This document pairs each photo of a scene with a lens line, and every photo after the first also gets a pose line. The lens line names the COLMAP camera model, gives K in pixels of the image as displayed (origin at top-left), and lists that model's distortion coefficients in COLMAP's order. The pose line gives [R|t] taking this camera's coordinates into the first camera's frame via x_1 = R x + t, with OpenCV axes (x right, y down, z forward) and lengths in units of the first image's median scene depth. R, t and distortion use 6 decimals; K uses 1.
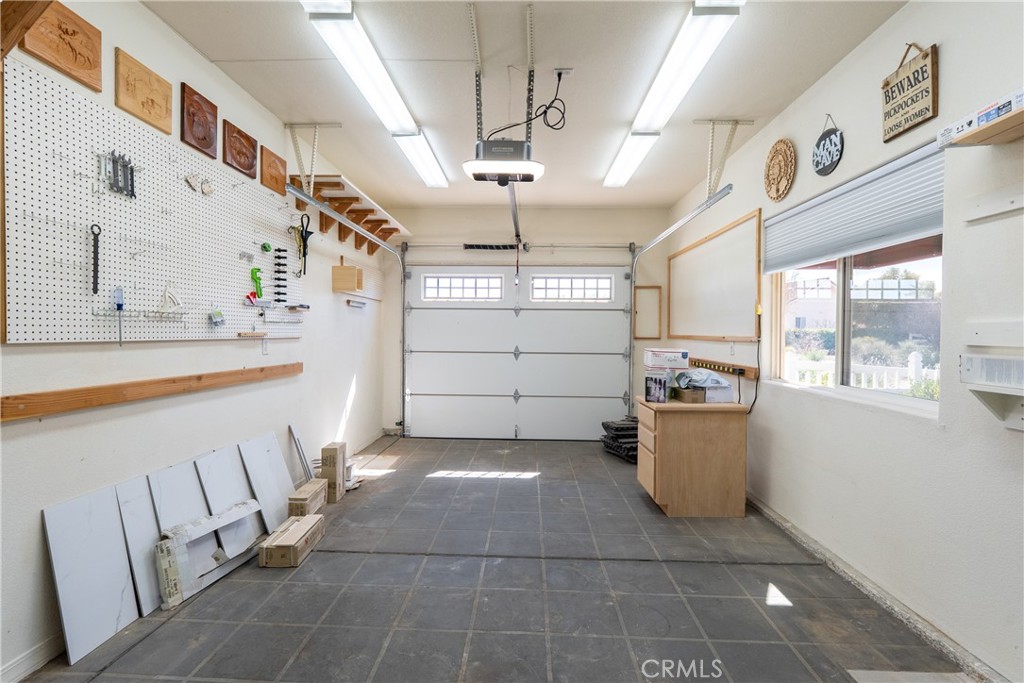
lens RADIAL K [[459.7, 0, 512.7], [0, 459.7, 335.0], [0, 0, 1]] dist [-0.003686, 0.001144]
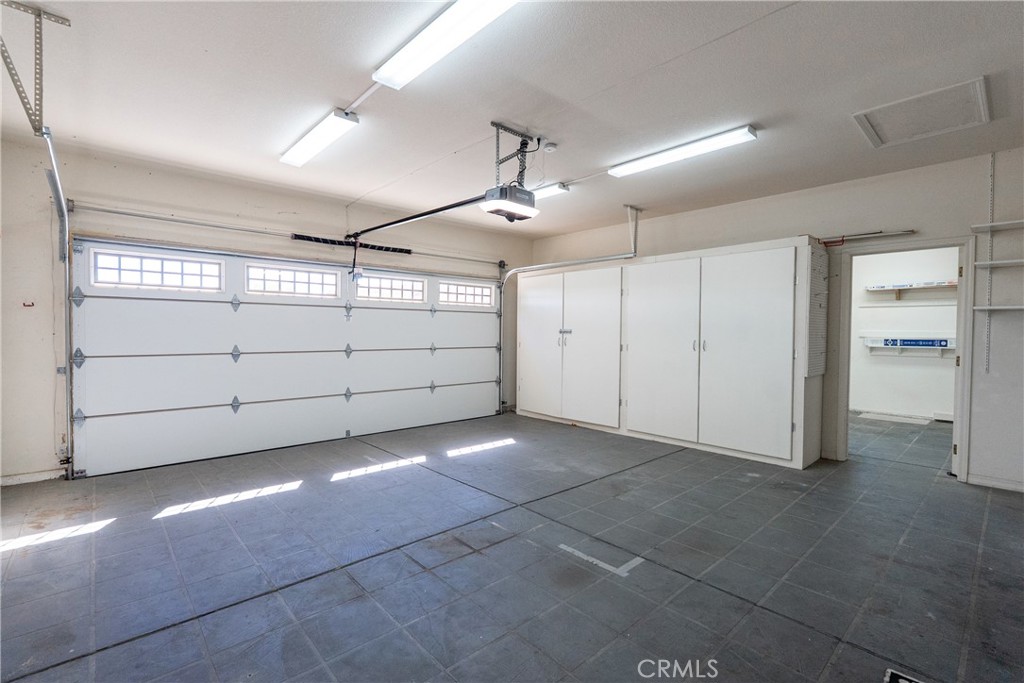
lens RADIAL K [[459.7, 0, 532.0], [0, 459.7, 341.4], [0, 0, 1]] dist [-0.003686, 0.001144]
pose [[0.698199, -0.022407, 0.715553, -0.431551], [0.006003, 0.999658, 0.025446, -0.005355], [-0.715878, -0.013470, 0.698095, 0.025993]]
